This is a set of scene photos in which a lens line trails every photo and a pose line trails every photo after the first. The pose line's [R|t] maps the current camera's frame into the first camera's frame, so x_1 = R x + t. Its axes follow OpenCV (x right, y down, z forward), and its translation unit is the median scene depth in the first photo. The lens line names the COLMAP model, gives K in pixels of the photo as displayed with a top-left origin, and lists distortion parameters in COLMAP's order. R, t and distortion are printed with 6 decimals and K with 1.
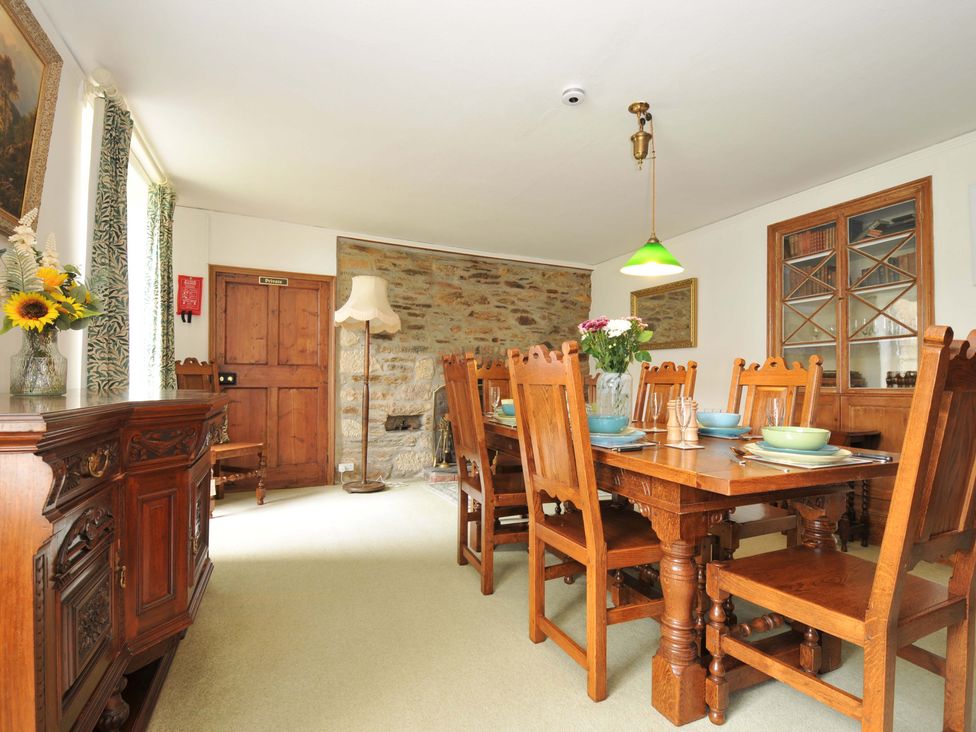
lens RADIAL K [[487.7, 0, 490.7], [0, 487.7, 379.0], [0, 0, 1]] dist [0.001062, -0.000421]
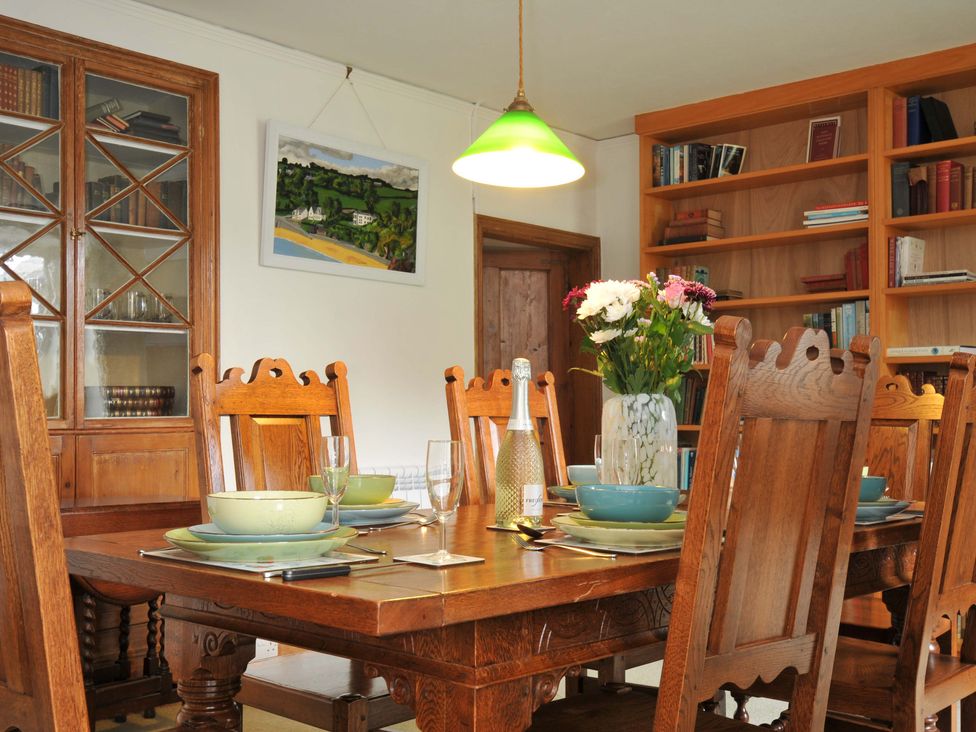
lens RADIAL K [[1118.1, 0, 492.5], [0, 1118.1, 380.0], [0, 0, 1]] dist [0.022831, 0.033467]
pose [[-0.392466, 0.017309, 0.919604, -0.520718], [-0.011040, 0.999662, -0.023527, 0.001549], [-0.919700, -0.019386, -0.392142, 1.191035]]
